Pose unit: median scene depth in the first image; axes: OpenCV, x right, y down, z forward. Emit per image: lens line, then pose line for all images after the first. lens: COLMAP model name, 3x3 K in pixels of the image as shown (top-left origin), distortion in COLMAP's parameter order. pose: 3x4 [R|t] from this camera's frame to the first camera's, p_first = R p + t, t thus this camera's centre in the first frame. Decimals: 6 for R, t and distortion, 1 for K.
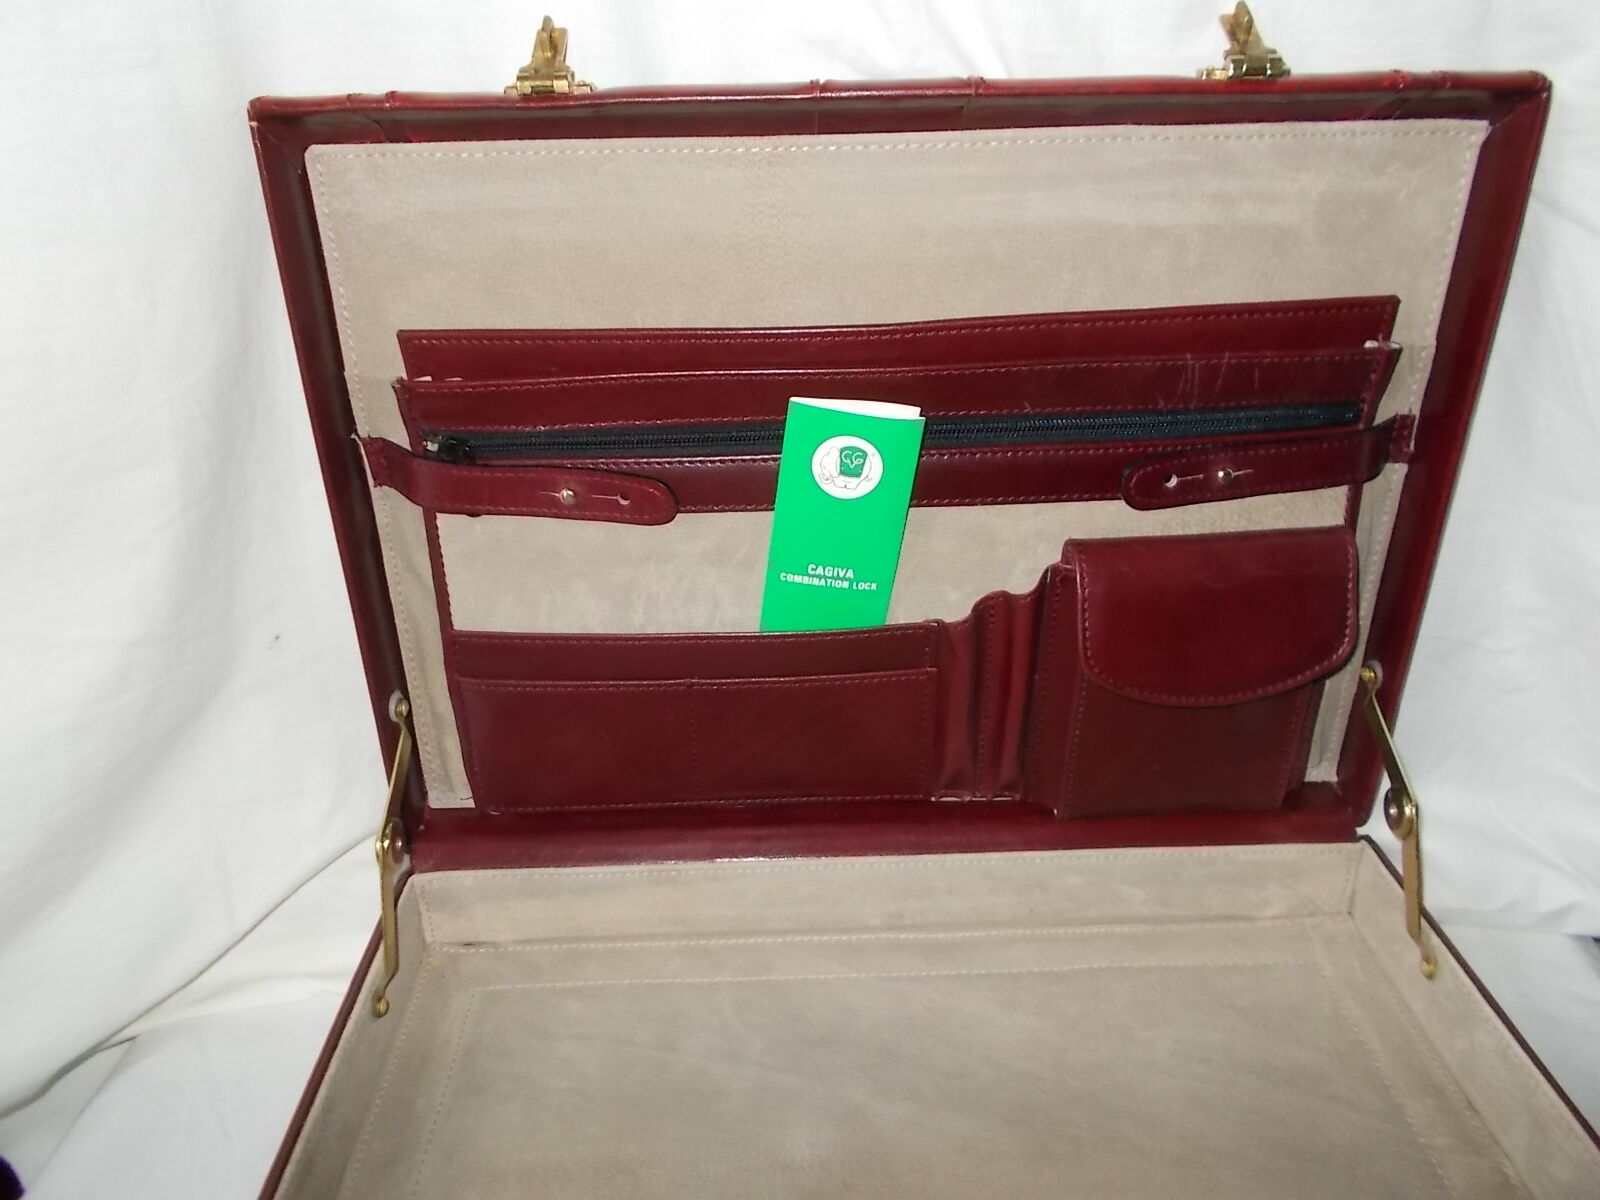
lens RADIAL K [[1223.0, 0, 800.0], [0, 1223.0, 600.0], [0, 0, 1]] dist [0.009363, -0.003239]
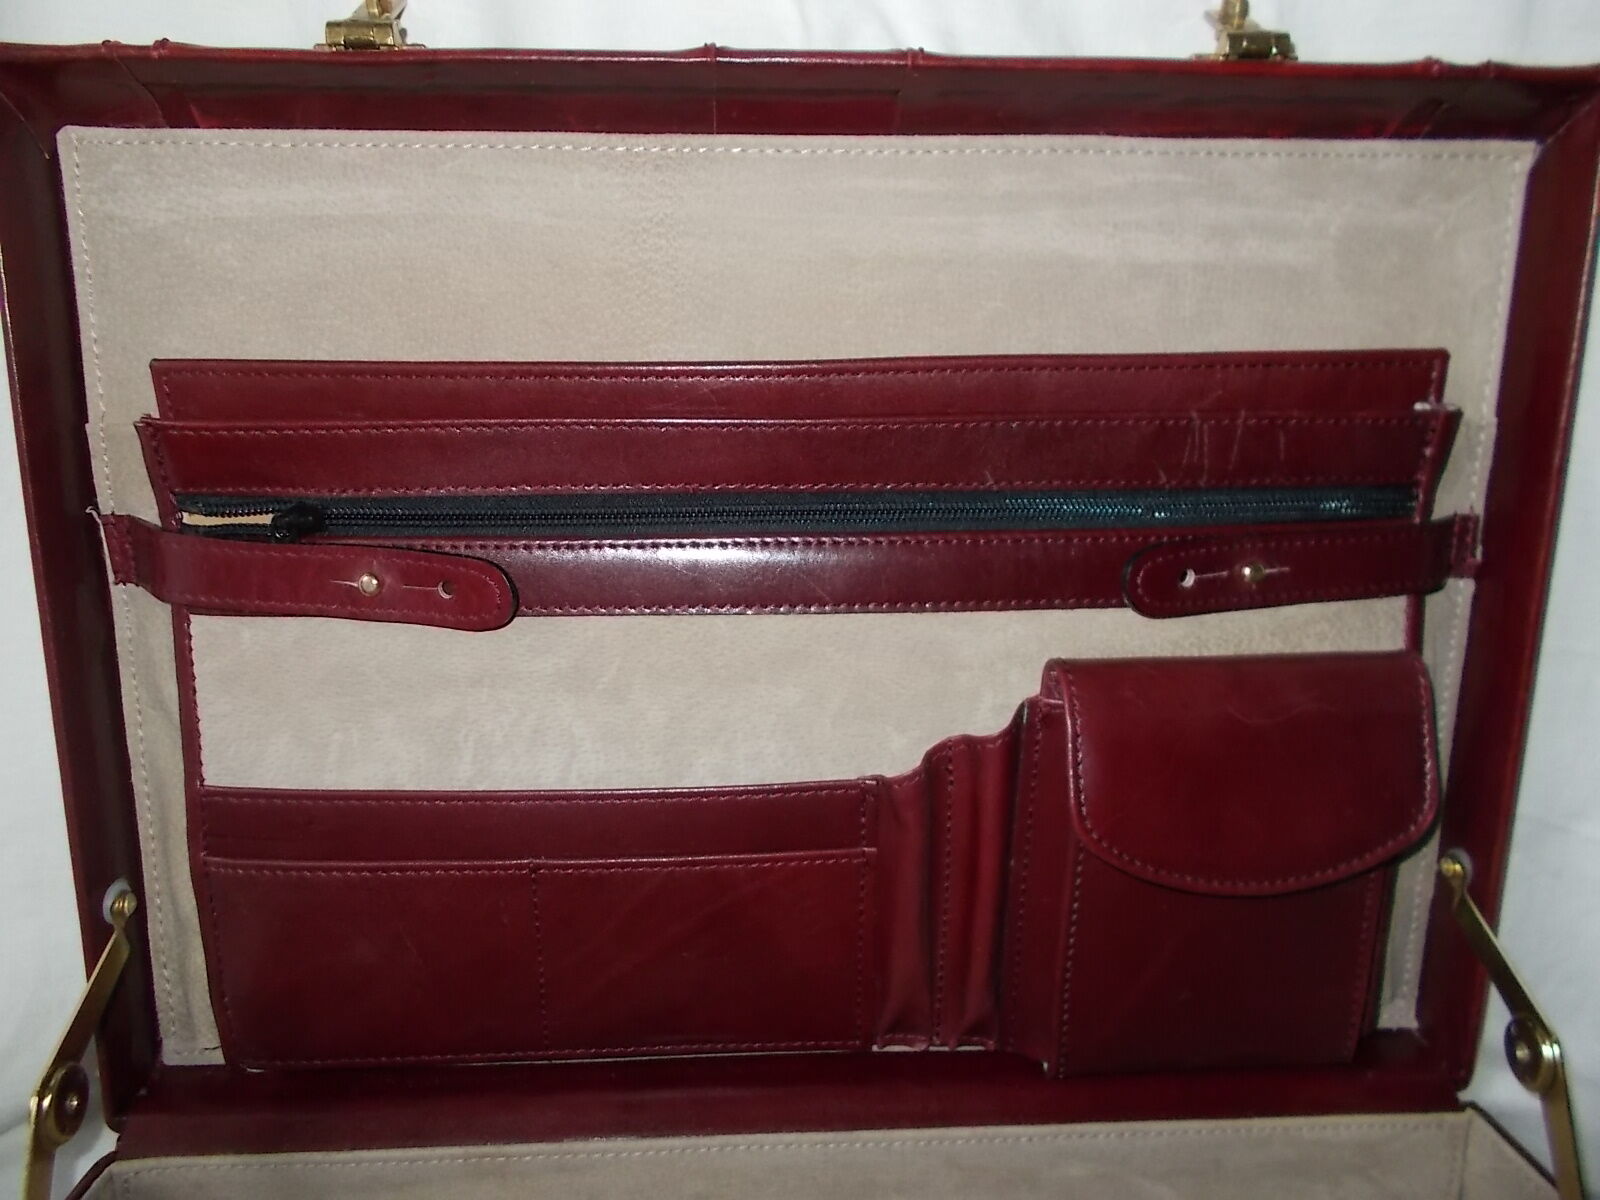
lens RADIAL K [[1230.3, 0, 787.6], [0, 1230.3, 596.0], [0, 0, 1]] dist [0.000972, -0.002519]
pose [[0.999239, 0.014363, 0.036263, 0.031474], [-0.004549, 0.966293, -0.257403, 0.103550], [-0.038738, 0.257043, 0.965623, 0.266973]]
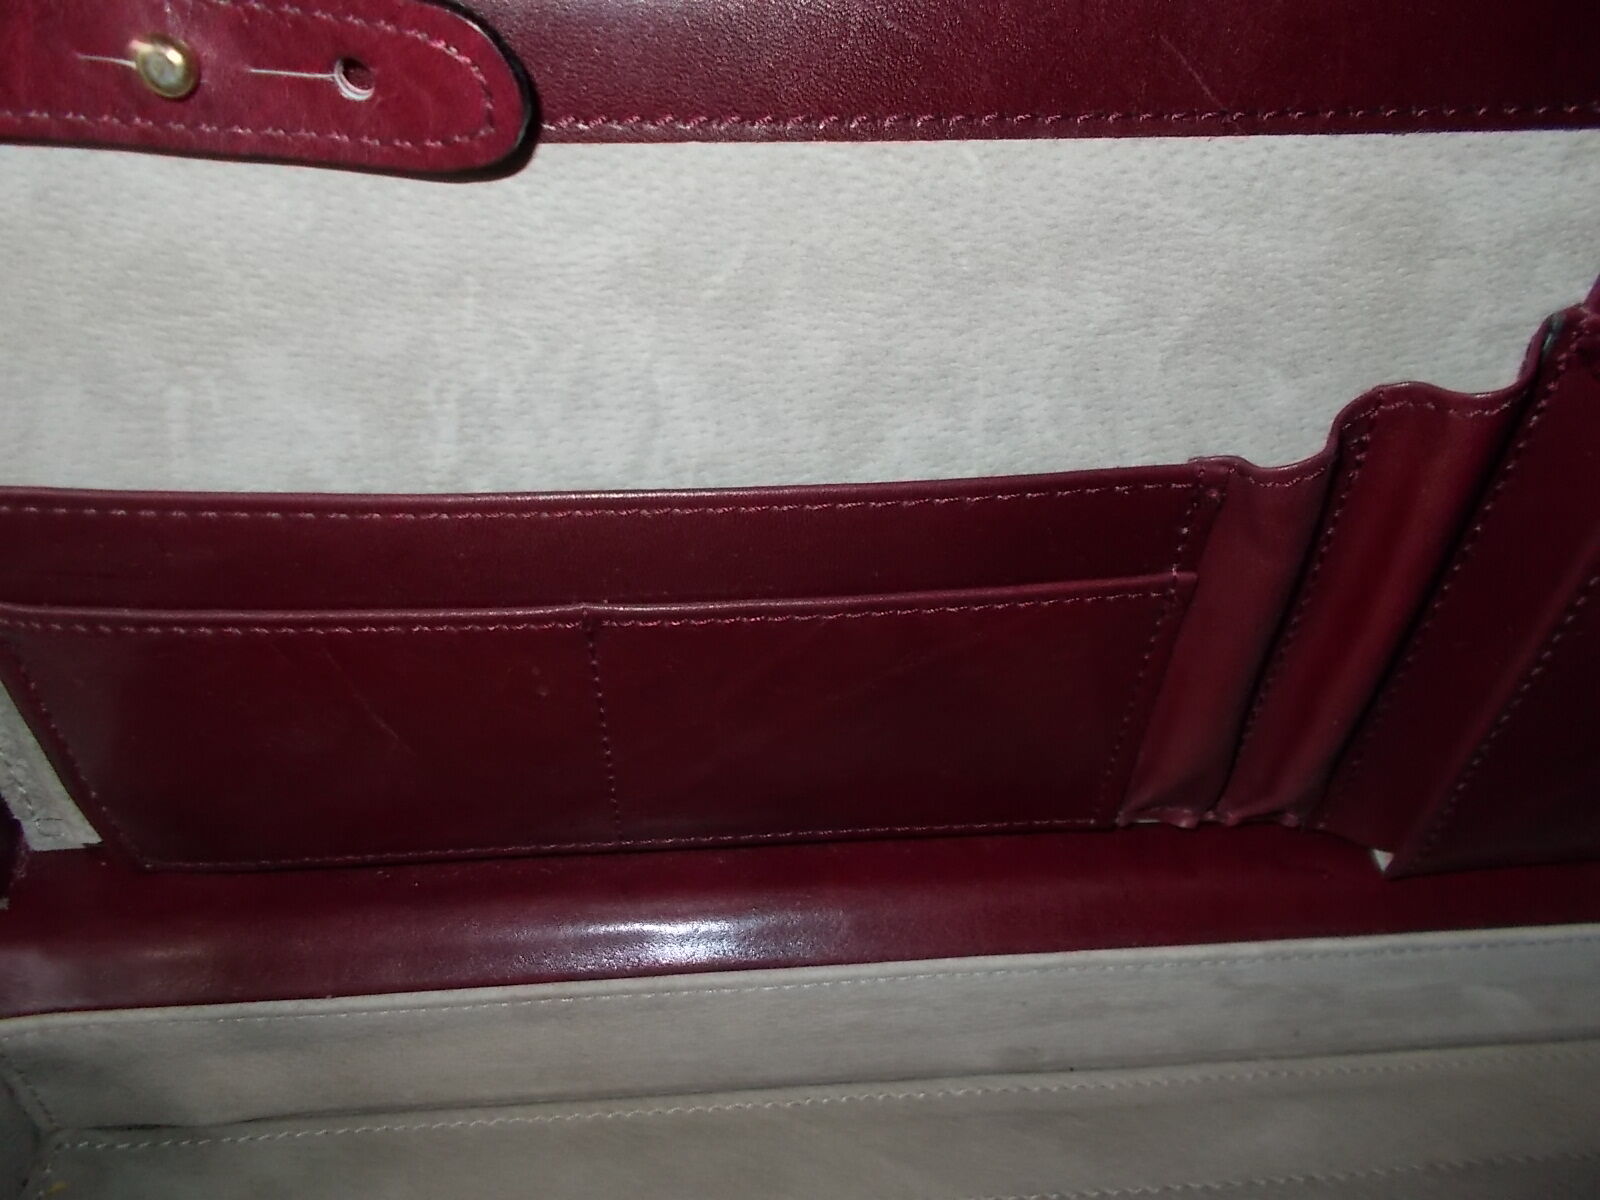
lens RADIAL K [[1230.3, 0, 787.6], [0, 1230.3, 596.0], [0, 0, 1]] dist [0.000972, -0.002519]
pose [[0.998677, -0.002337, 0.051367, -0.048048], [-0.006821, 0.984120, 0.177374, -0.009470], [-0.050965, -0.177490, 0.982802, 0.629139]]
